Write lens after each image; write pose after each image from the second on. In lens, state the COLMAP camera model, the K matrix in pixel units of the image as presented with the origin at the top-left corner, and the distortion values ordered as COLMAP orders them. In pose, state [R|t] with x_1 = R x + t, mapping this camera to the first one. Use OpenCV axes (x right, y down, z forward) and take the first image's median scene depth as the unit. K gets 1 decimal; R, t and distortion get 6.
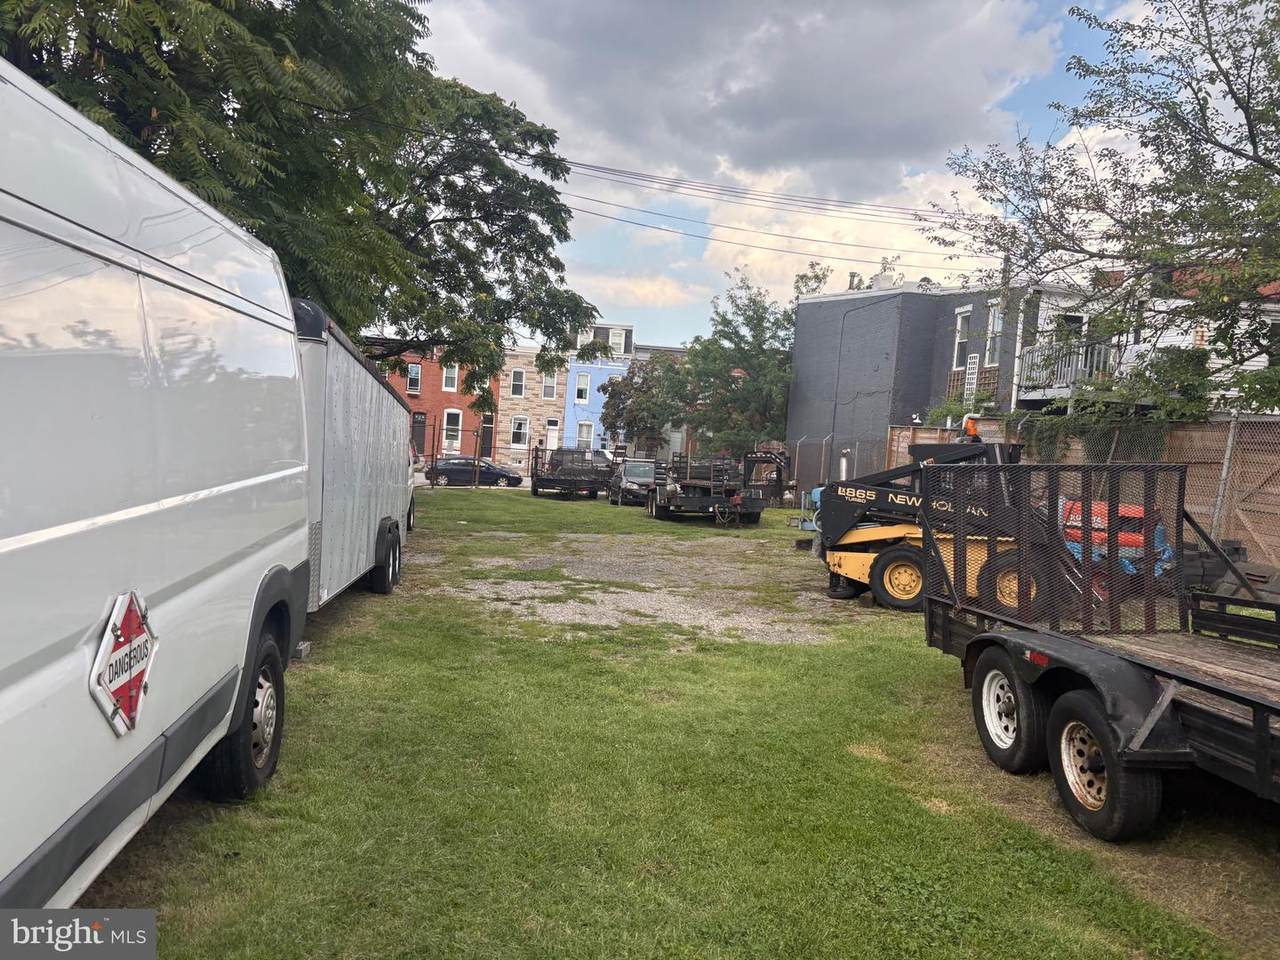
lens RADIAL K [[985.5, 0, 637.3], [0, 985.5, 464.2], [0, 0, 1]] dist [0.021514, -0.012977]
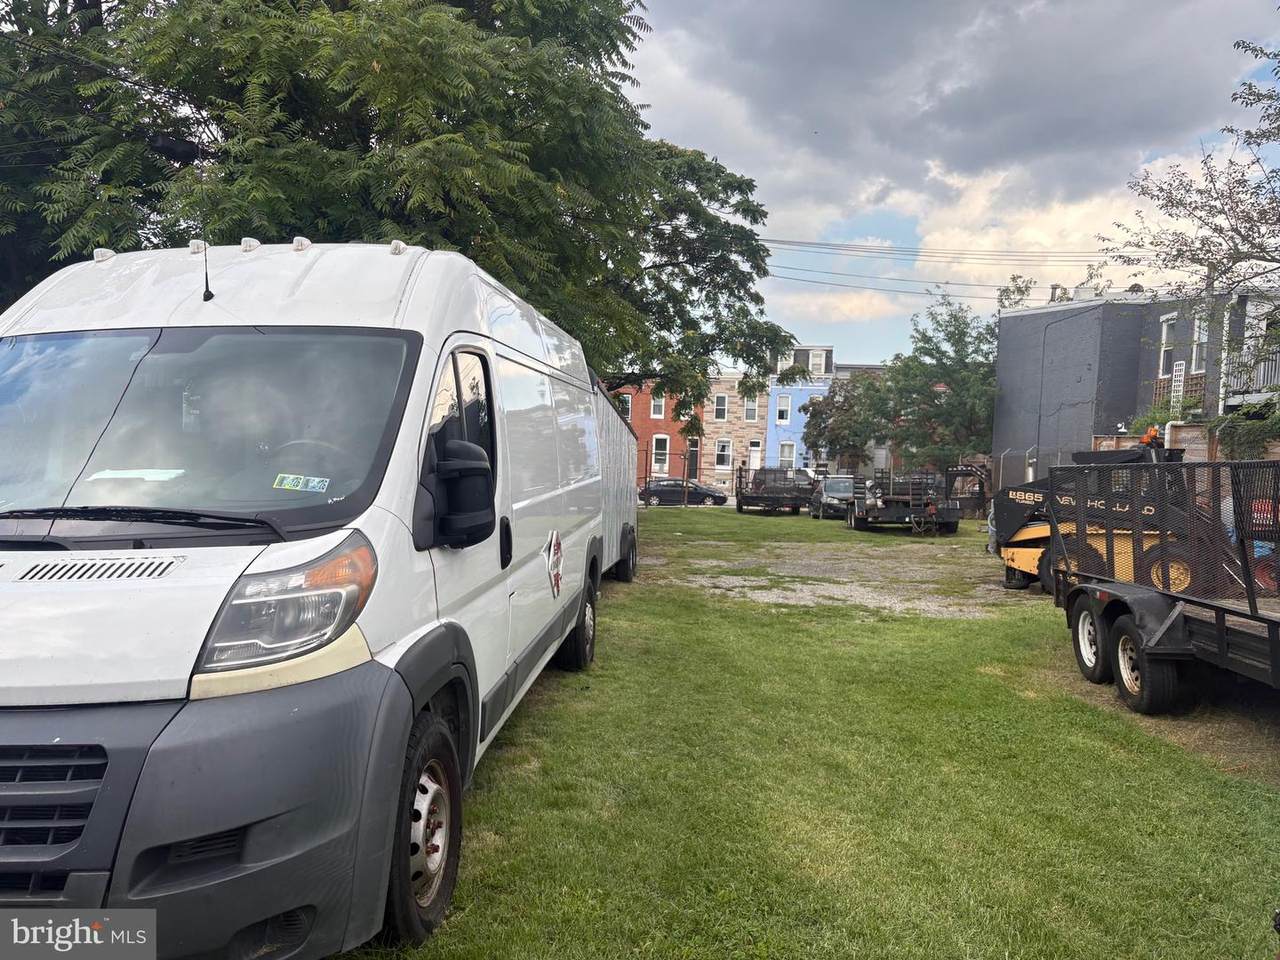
lens RADIAL K [[985.6, 0, 599.6], [0, 985.6, 487.3], [0, 0, 1]] dist [0.092691, -0.156542]
pose [[0.970547, -0.021596, -0.239943, 0.008429], [0.021802, 0.999761, -0.001798, 0.004571], [0.239924, -0.003486, 0.970785, -0.109022]]
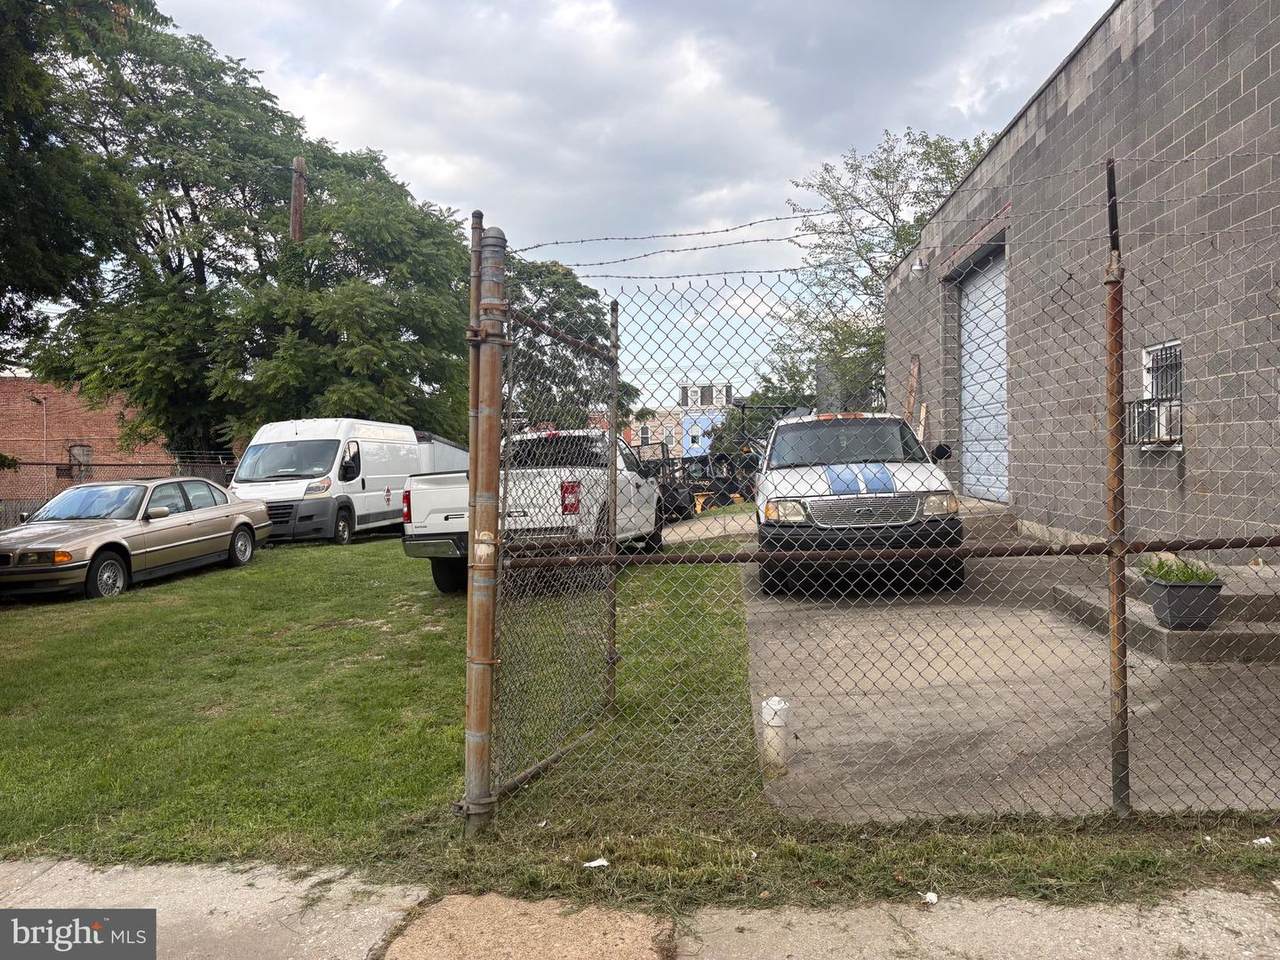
lens RADIAL K [[985.5, 0, 637.3], [0, 985.5, 464.2], [0, 0, 1]] dist [0.021514, -0.012977]
pose [[0.975690, -0.089859, -0.199887, 0.257407], [0.080717, 0.995303, -0.053442, 0.047069], [0.203750, 0.036009, 0.978361, -0.553827]]
